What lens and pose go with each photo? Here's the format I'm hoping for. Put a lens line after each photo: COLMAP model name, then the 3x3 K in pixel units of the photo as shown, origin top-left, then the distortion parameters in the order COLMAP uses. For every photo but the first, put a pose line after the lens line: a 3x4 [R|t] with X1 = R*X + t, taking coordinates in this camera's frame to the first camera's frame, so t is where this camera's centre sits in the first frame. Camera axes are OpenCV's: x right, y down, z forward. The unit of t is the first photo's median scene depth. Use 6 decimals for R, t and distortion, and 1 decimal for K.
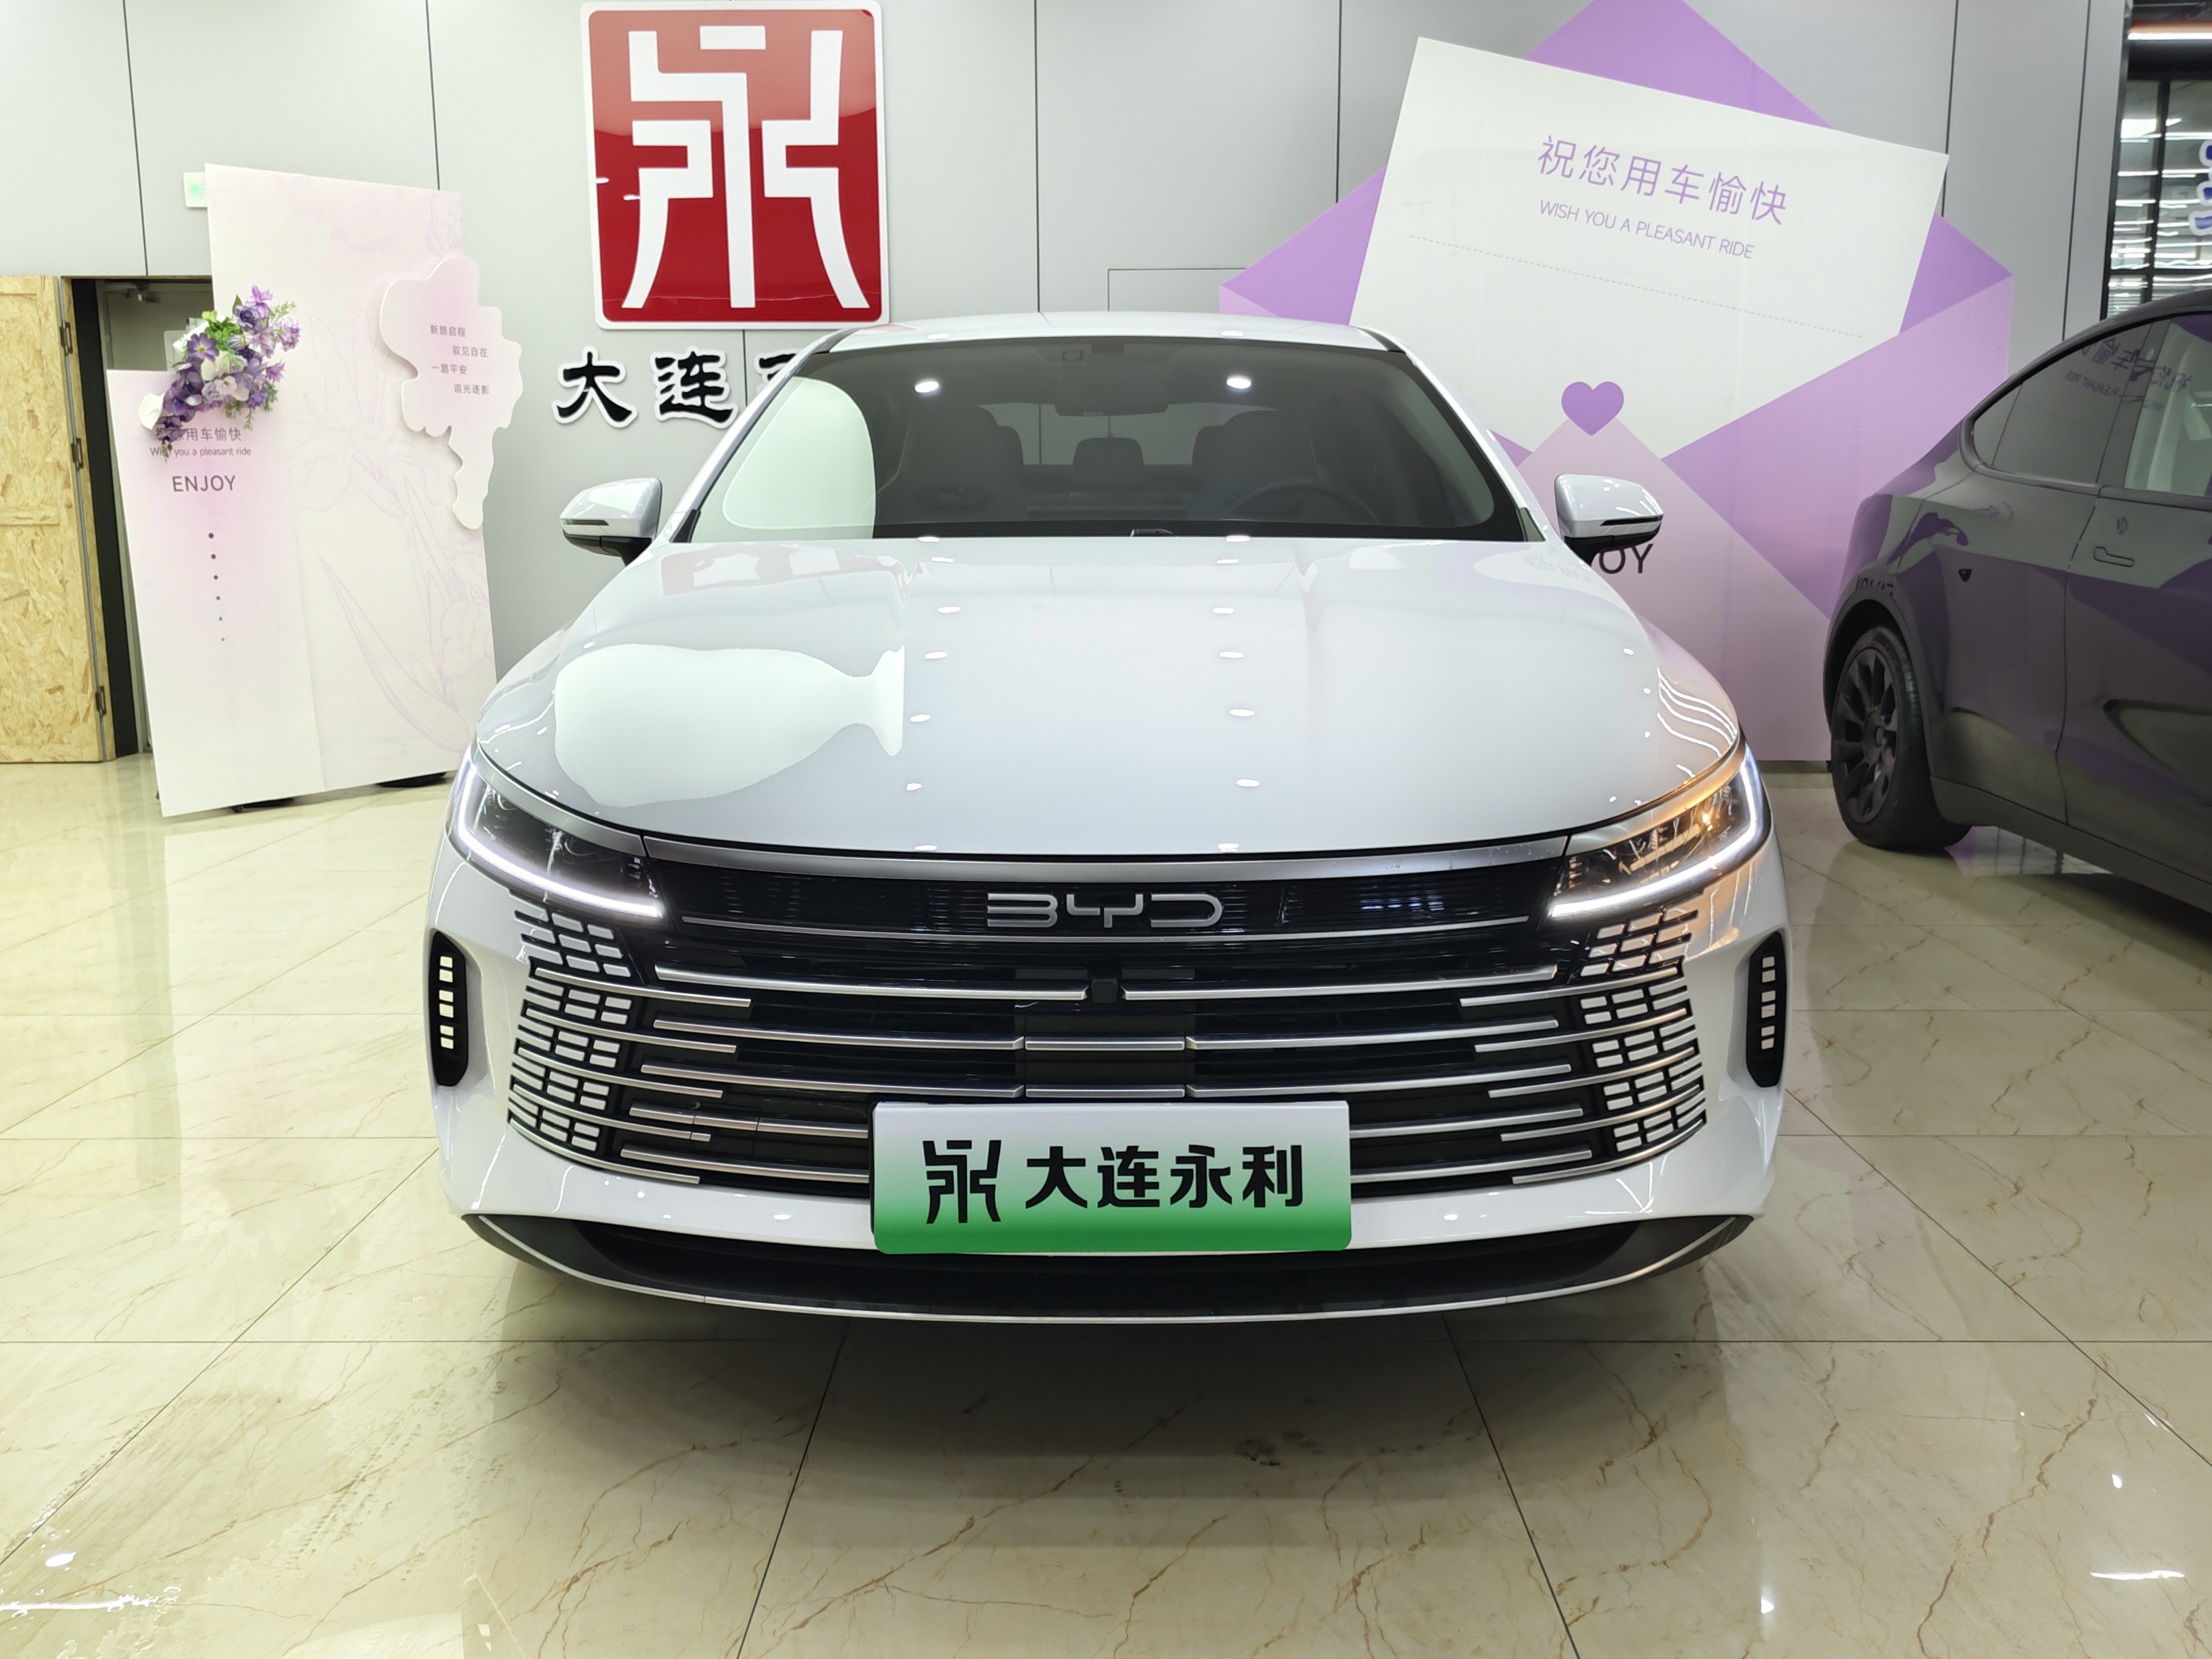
lens RADIAL K [[1860.7, 0, 1127.8], [0, 1860.7, 835.3], [0, 0, 1]] dist [0.049489, -0.064820]
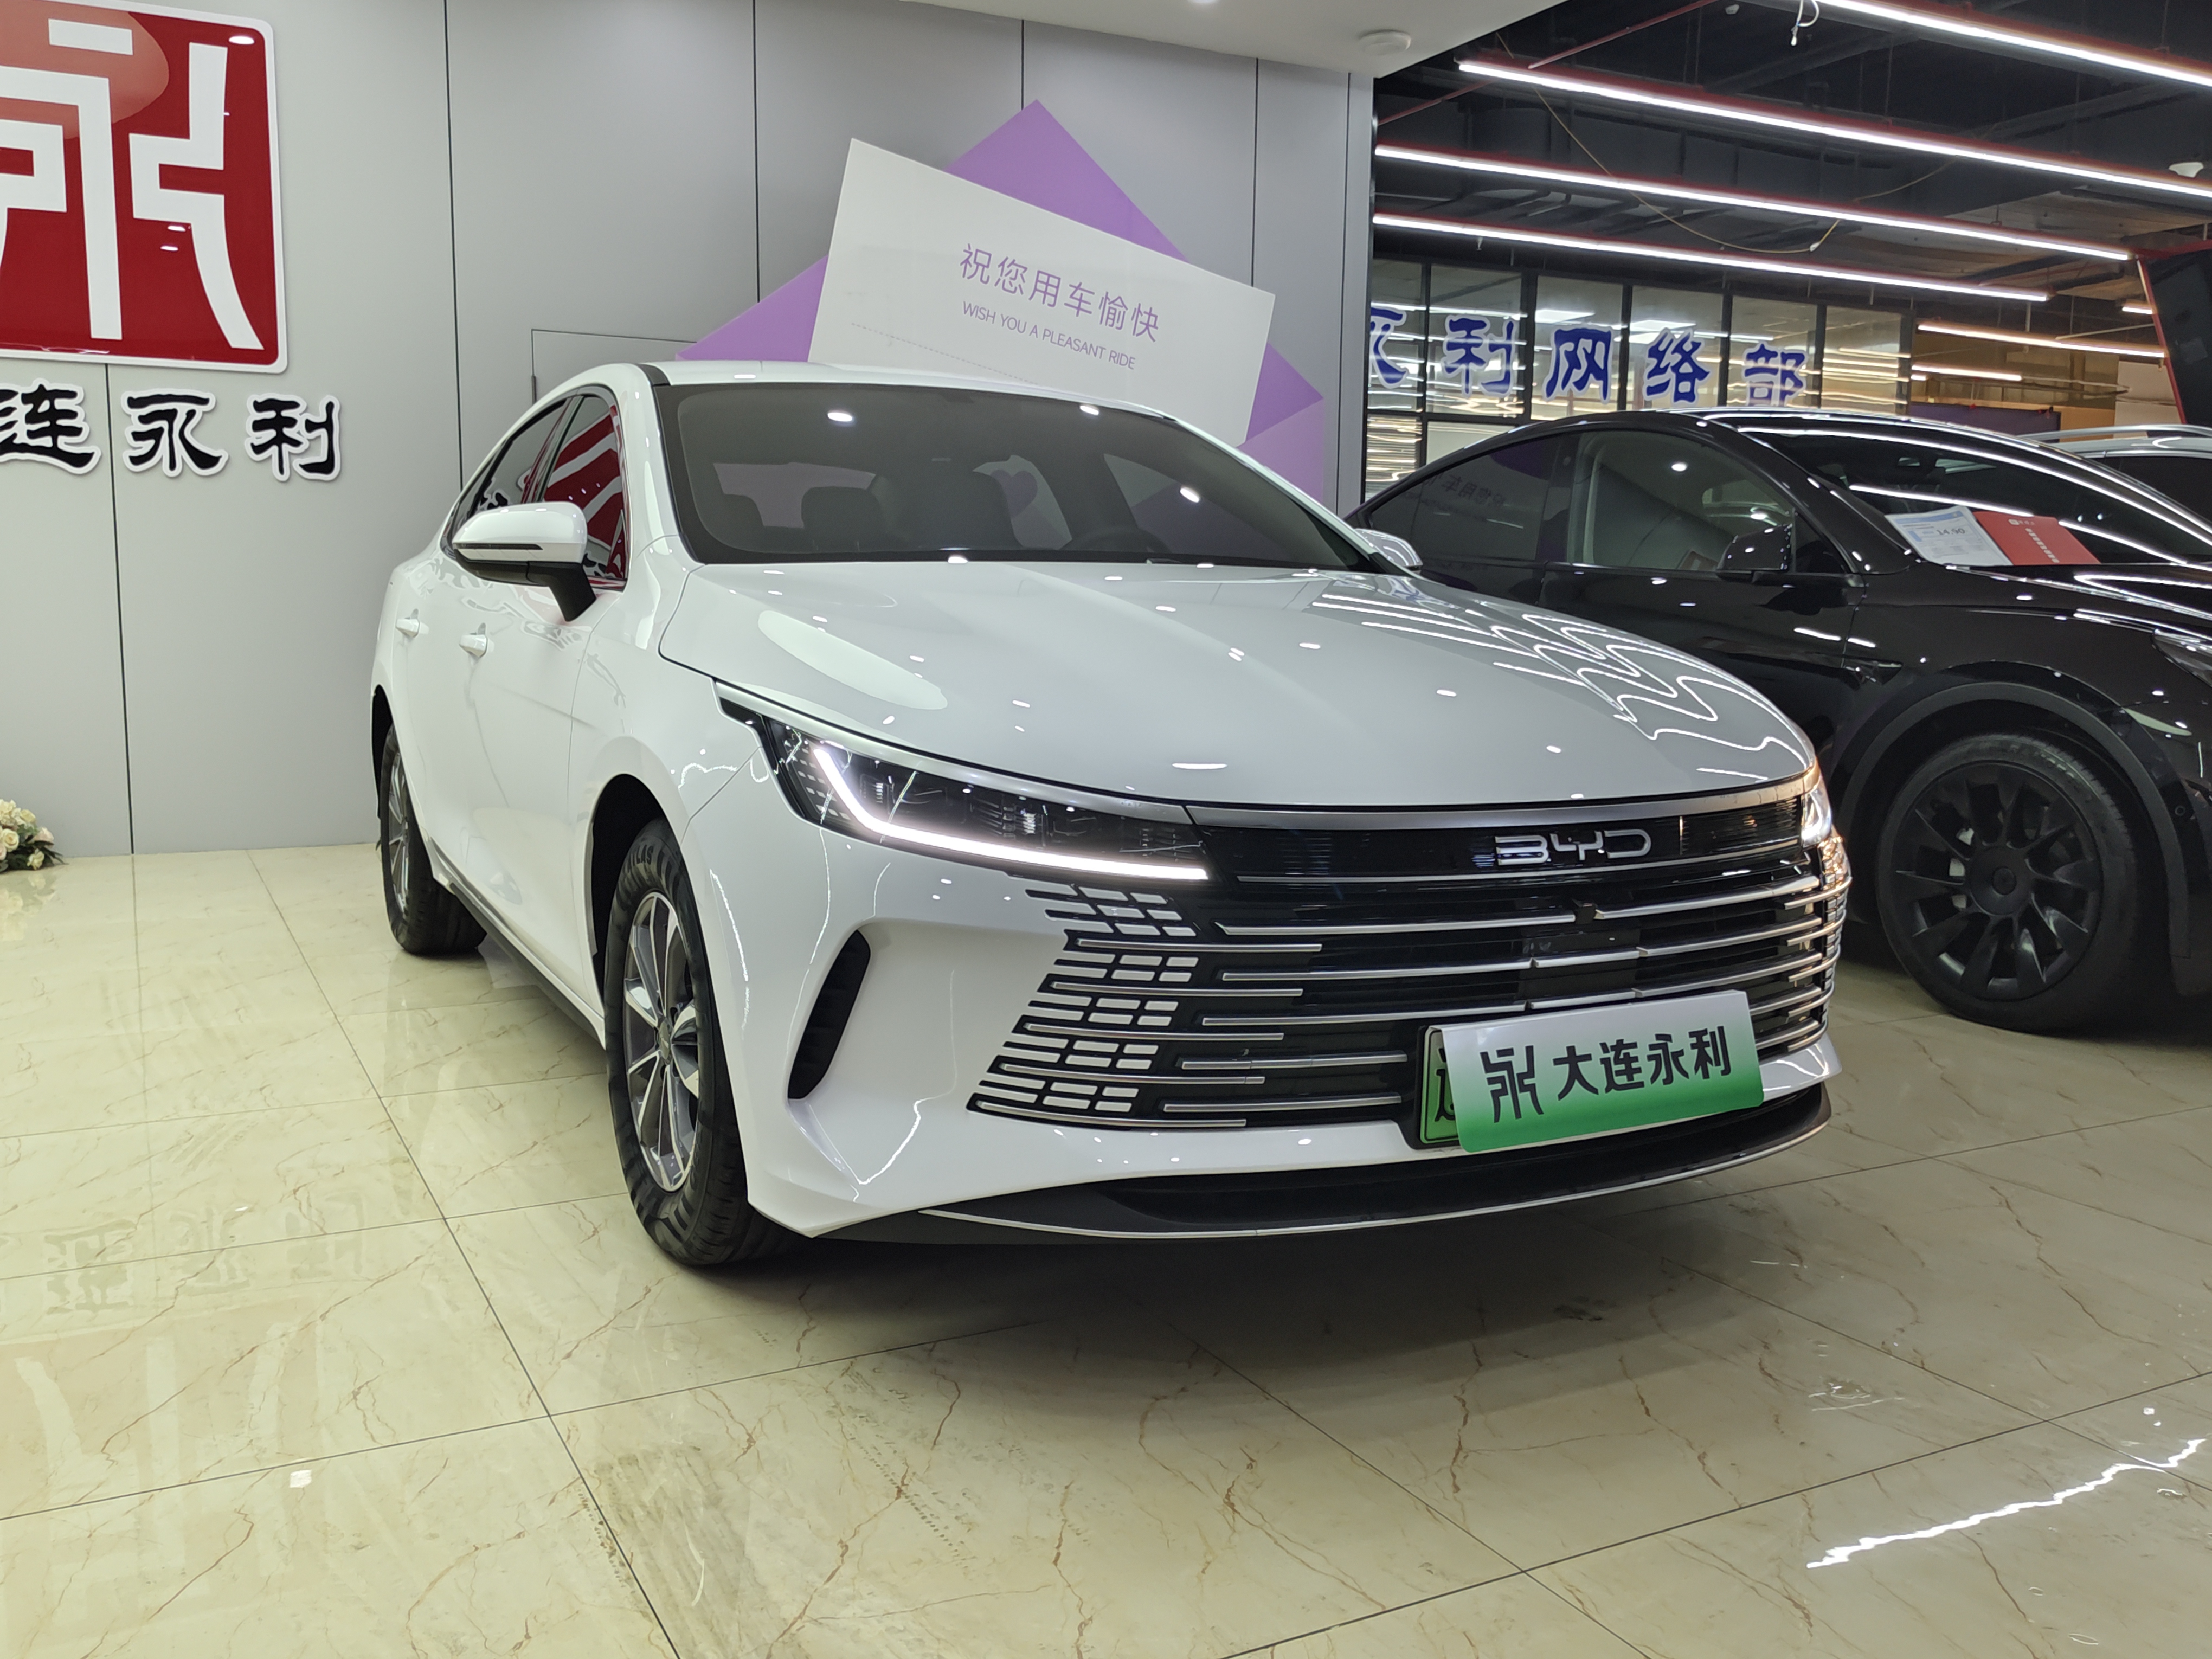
lens RADIAL K [[1860.7, 0, 1116.1], [0, 1860.7, 839.8], [0, 0, 1]] dist [0.049489, -0.064820]
pose [[0.882577, -0.046686, 0.467844, -0.729976], [0.070375, 0.996966, -0.033273, 0.048062], [-0.464871, 0.062290, 0.883185, 0.067137]]
